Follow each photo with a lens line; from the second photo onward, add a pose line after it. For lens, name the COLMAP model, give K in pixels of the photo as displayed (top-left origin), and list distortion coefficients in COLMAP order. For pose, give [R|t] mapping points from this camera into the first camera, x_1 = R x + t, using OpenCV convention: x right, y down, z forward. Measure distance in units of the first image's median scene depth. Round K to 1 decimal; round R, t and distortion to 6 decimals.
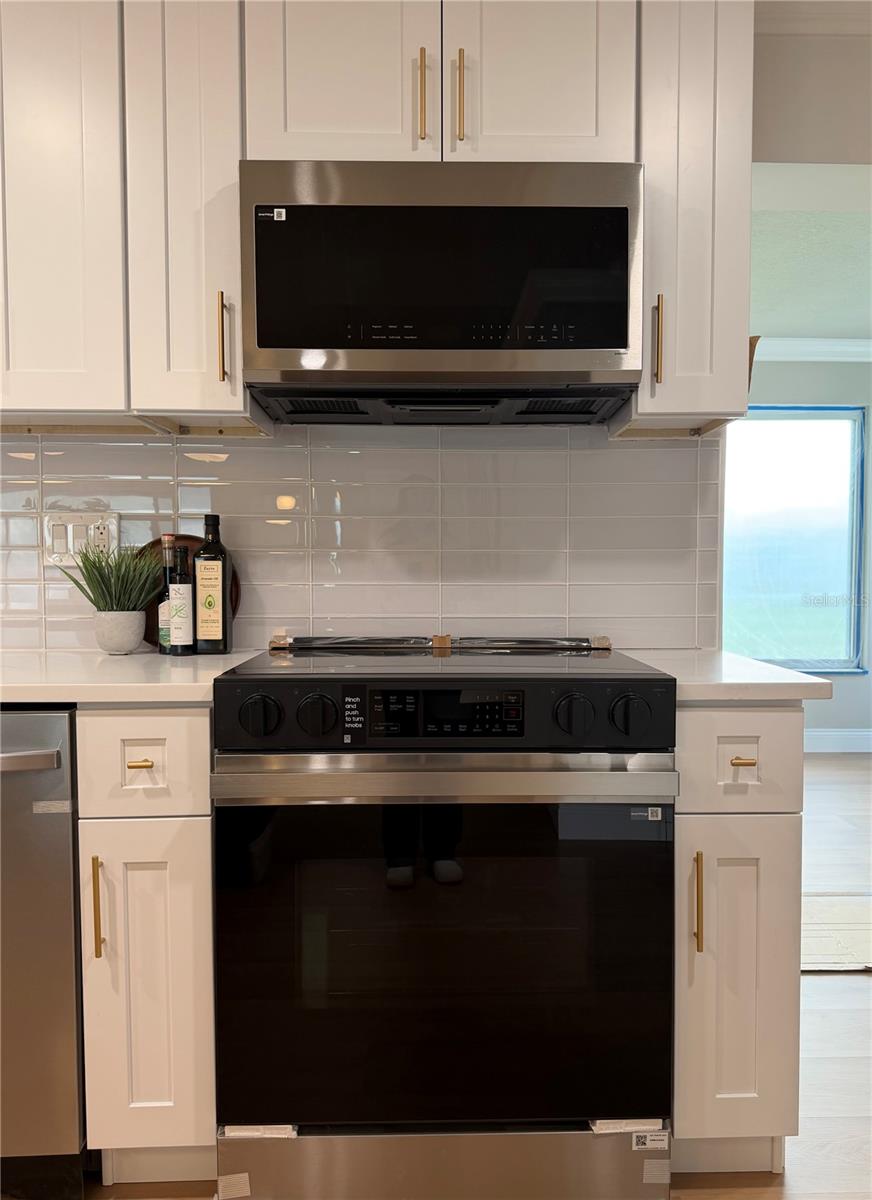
lens RADIAL K [[878.6, 0, 470.7], [0, 878.6, 619.7], [0, 0, 1]] dist [0.016319, 0.000485]
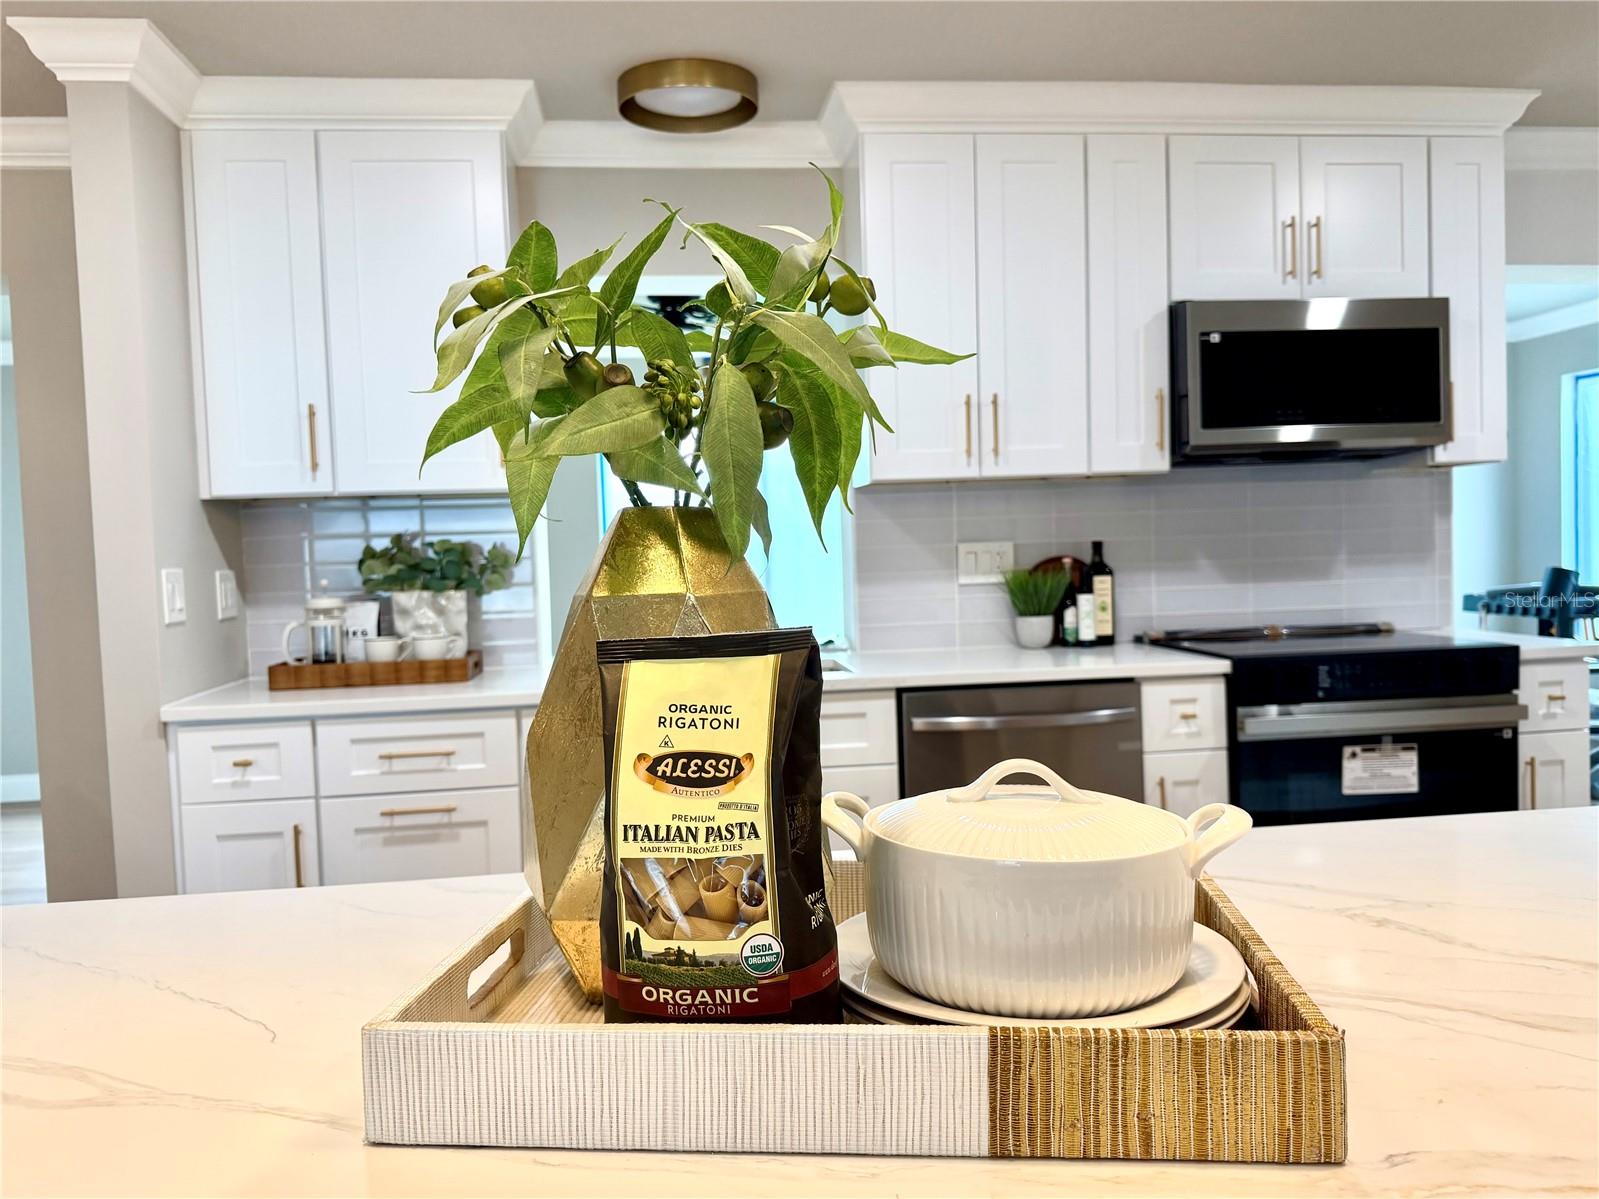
lens RADIAL K [[1197.8, 0, 769.0], [0, 1197.8, 601.5], [0, 0, 1]] dist [0.148629, -0.267522]
pose [[0.995343, -0.035026, 0.089803, -1.137643], [0.035739, 0.999341, -0.006344, -0.040658], [-0.089521, 0.009524, 0.995939, -0.919977]]
